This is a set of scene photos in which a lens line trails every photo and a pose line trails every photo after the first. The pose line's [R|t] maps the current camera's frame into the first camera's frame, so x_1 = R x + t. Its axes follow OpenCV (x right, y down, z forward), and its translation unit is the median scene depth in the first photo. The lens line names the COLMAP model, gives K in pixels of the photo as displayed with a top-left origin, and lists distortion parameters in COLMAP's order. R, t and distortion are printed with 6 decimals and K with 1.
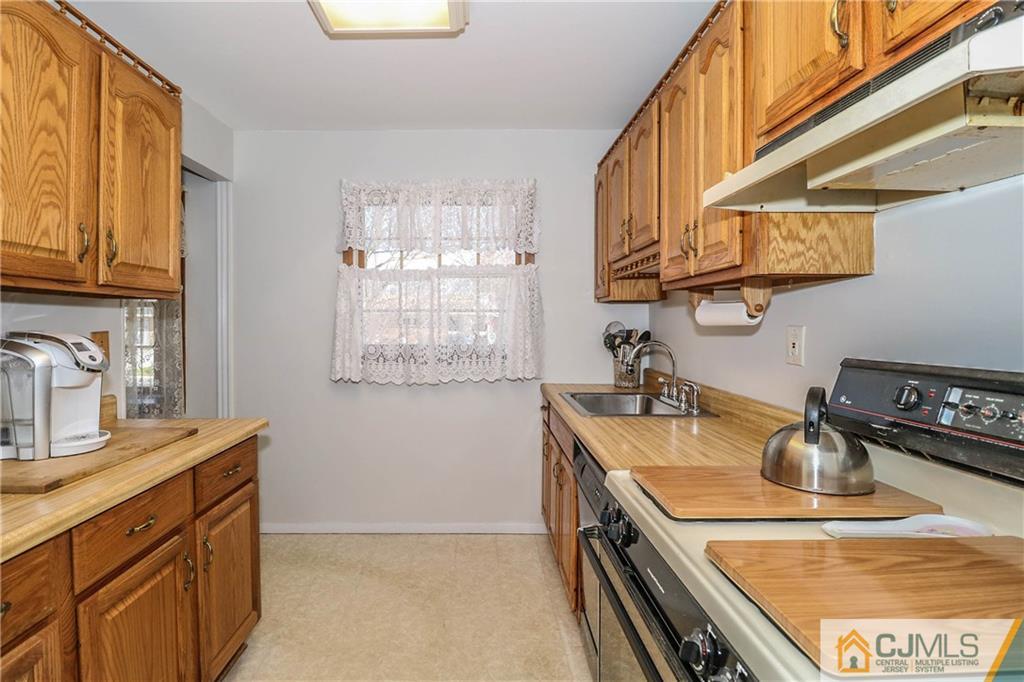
lens RADIAL K [[483.7, 0, 484.8], [0, 483.7, 327.0], [0, 0, 1]] dist [-0.012331, -0.007967]
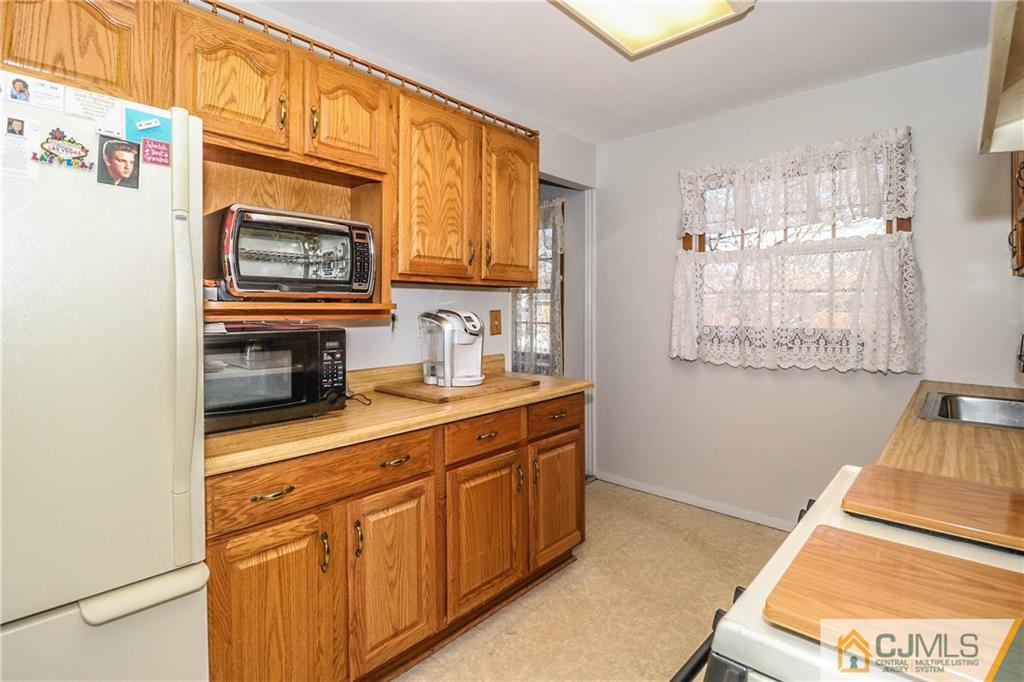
lens RADIAL K [[483.7, 0, 519.7], [0, 483.7, 311.2], [0, 0, 1]] dist [-0.012331, -0.007967]
pose [[0.737561, 0.006127, -0.675252, 0.283438], [-0.005005, 0.999981, 0.003607, 0.007289], [0.675262, 0.000719, 0.737578, -0.051095]]
